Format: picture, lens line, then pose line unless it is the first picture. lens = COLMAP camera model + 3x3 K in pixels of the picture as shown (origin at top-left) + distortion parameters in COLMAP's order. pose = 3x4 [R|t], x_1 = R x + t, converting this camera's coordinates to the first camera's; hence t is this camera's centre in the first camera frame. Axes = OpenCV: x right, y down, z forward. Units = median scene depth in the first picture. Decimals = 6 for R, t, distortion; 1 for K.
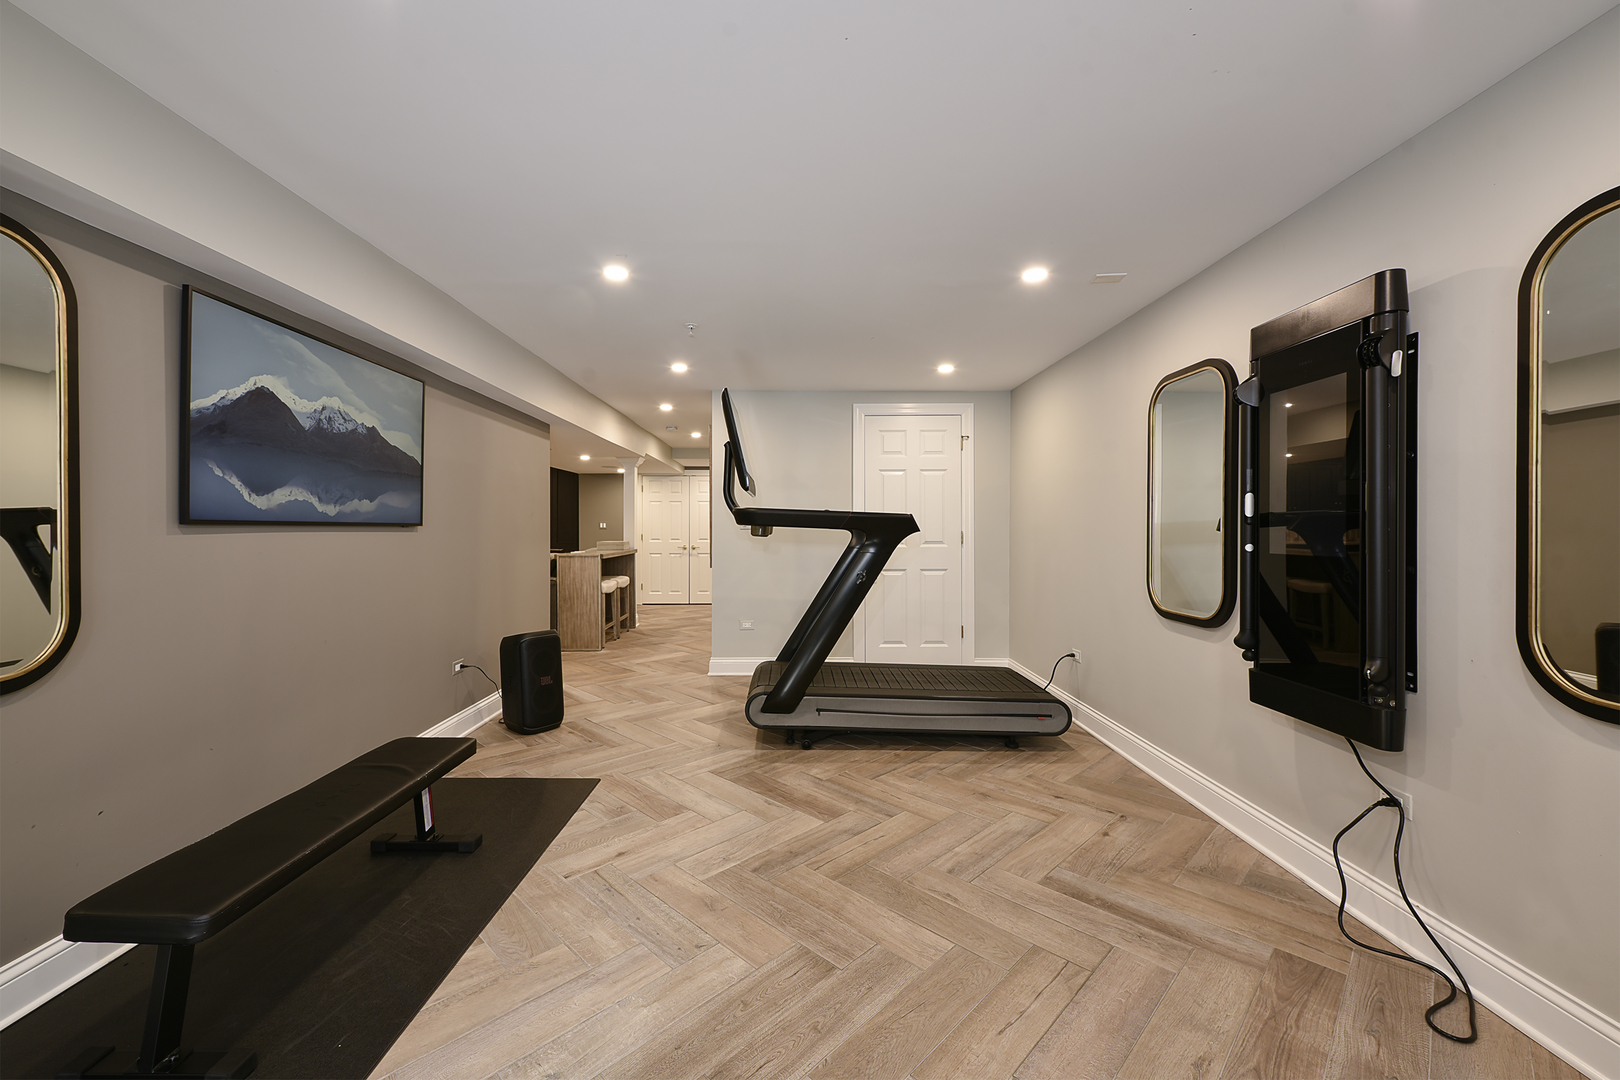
lens RADIAL K [[648.4, 0, 804.7], [0, 648.4, 533.7], [0, 0, 1]] dist [0.002230, 0.000093]
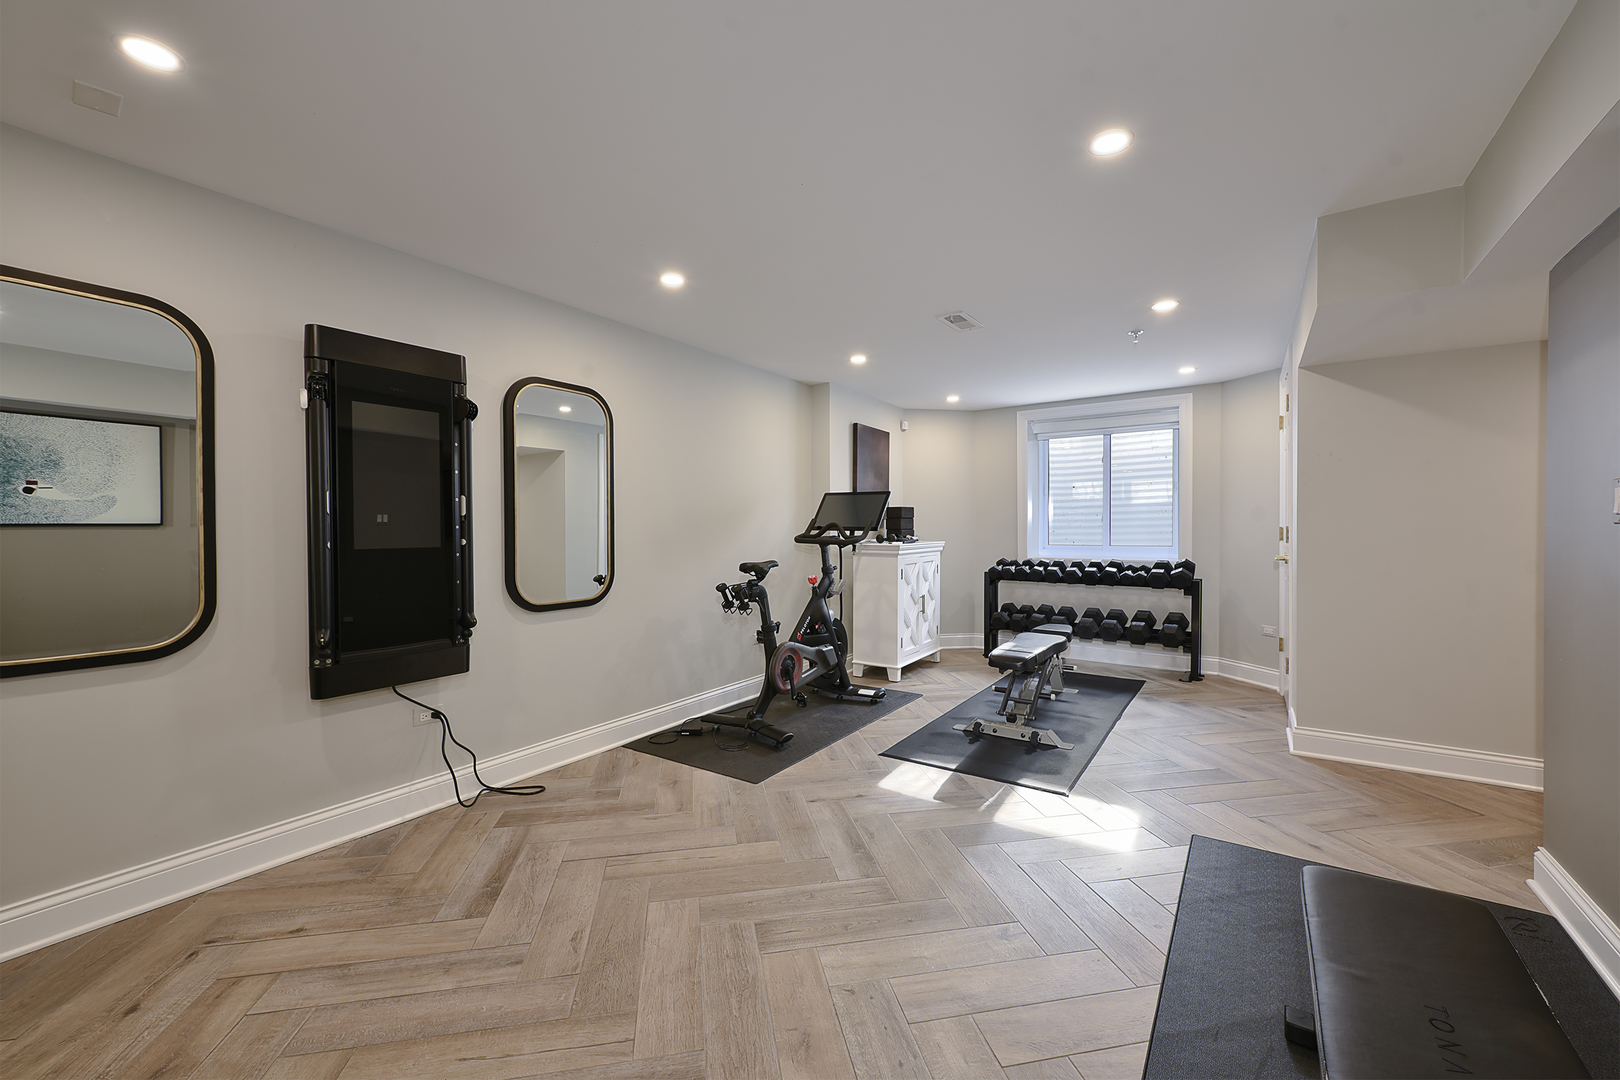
lens RADIAL K [[648.4, 0, 804.7], [0, 648.4, 533.7], [0, 0, 1]] dist [0.002230, 0.000093]
pose [[-0.816354, -0.003879, 0.577539, -0.605835], [0.005910, 0.999869, 0.015069, -0.007918], [-0.577522, 0.015715, -0.816224, 1.703704]]
